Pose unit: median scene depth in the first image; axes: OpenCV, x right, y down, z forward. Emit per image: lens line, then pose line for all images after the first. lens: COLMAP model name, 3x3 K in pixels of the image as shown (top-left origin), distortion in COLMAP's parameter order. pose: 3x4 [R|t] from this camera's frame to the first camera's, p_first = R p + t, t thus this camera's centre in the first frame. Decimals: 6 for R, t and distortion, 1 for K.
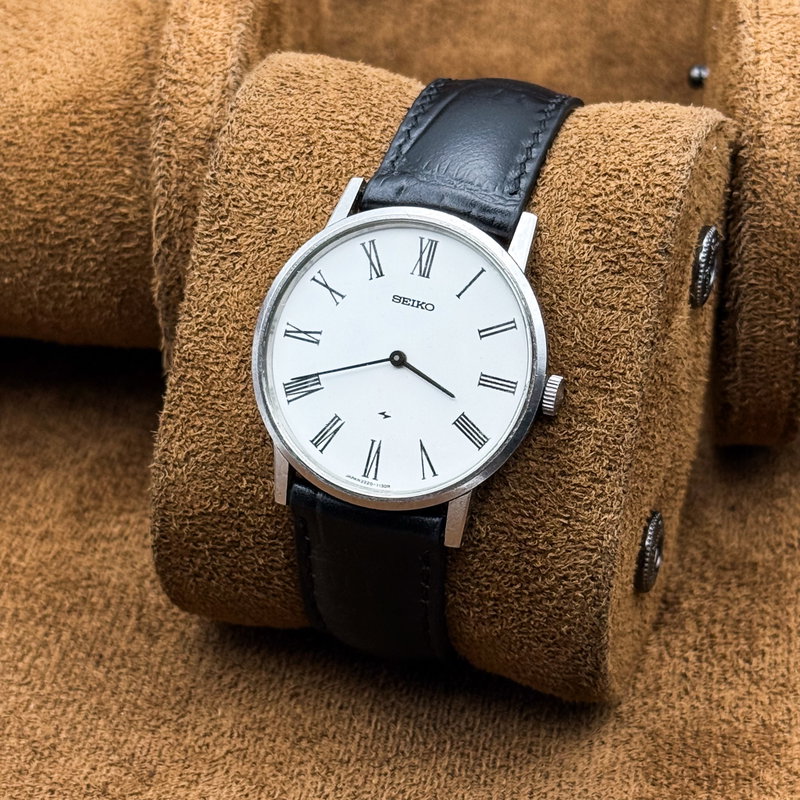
lens RADIAL K [[2321.6, 0, 400.0], [0, 2321.6, 400.0], [0, 0, 1]] dist [0.222996, -1.901922]
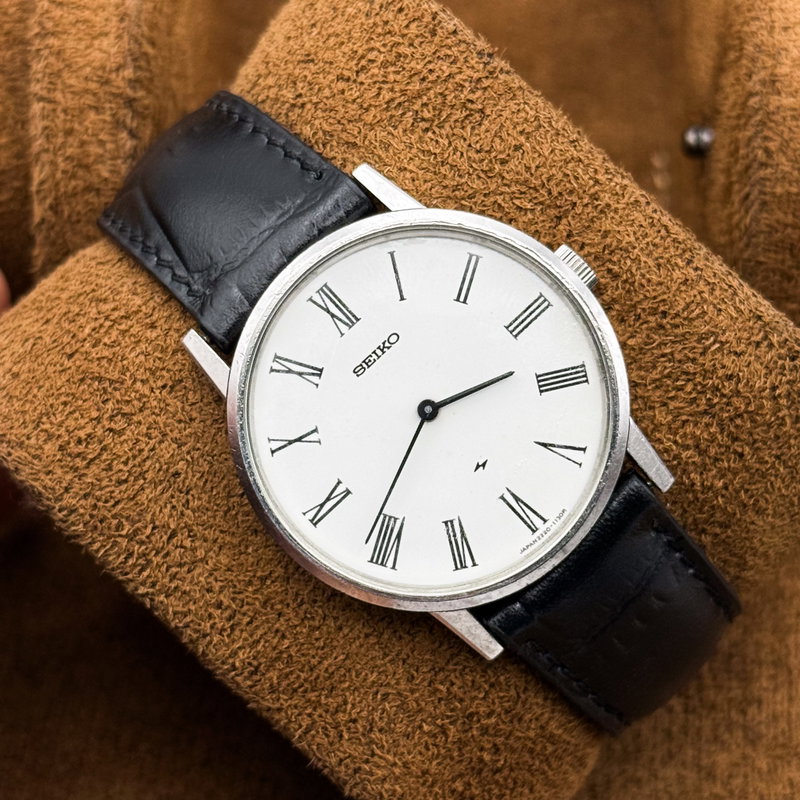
lens RADIAL K [[2321.6, 0, 400.0], [0, 2321.6, 400.0], [0, 0, 1]] dist [0.222996, -1.901922]
pose [[0.511514, -0.811581, 0.282295, -0.212720], [0.837443, 0.544433, 0.047779, -0.062369], [-0.192467, 0.211966, 0.958137, 0.270682]]
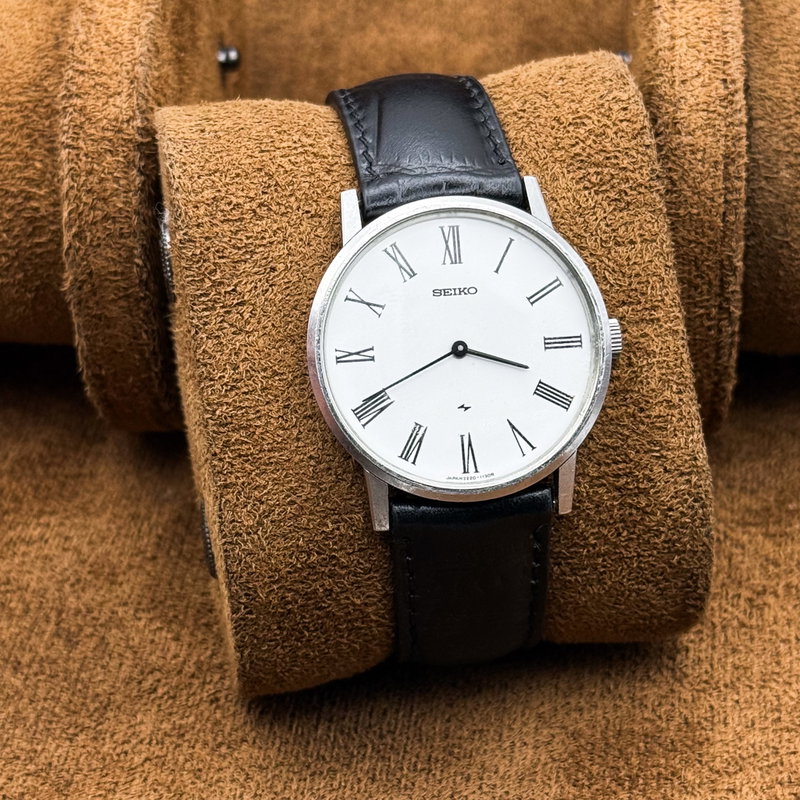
lens RADIAL K [[2321.6, 0, 400.0], [0, 2321.6, 400.0], [0, 0, 1]] dist [0.222996, -1.901922]
pose [[0.879234, -0.284716, 0.381948, -0.399616], [0.306502, 0.951862, 0.003989, -0.008744], [-0.364698, 0.113560, 0.924175, 0.096339]]
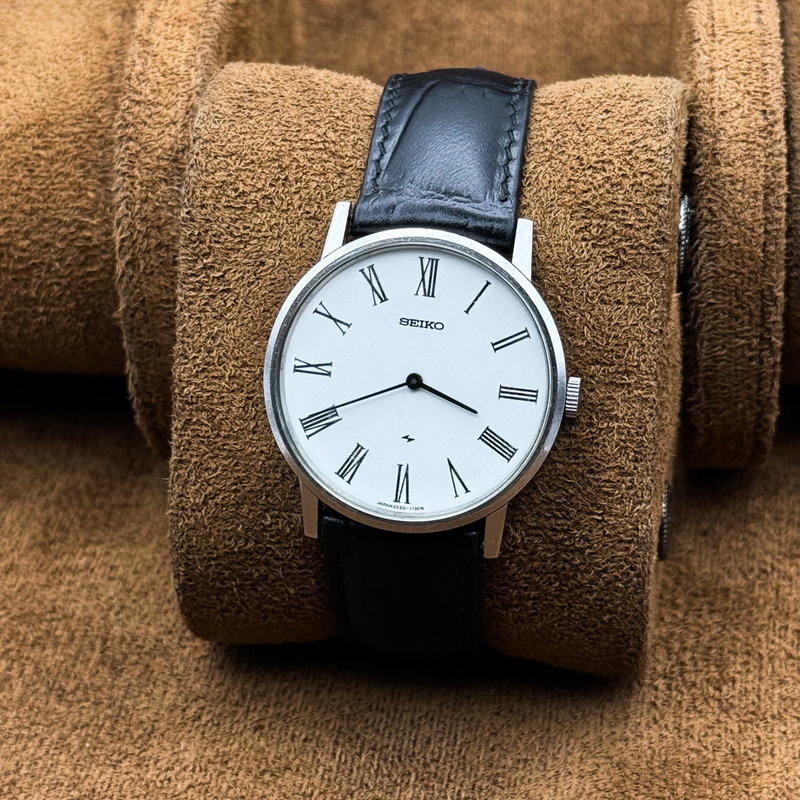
lens RADIAL K [[2321.6, 0, 400.0], [0, 2321.6, 400.0], [0, 0, 1]] dist [0.222996, -1.901922]
pose [[0.982706, -0.142808, 0.117875, -0.123487], [0.130961, 0.986043, 0.102806, -0.111314], [-0.130911, -0.085591, 0.987692, 0.013685]]
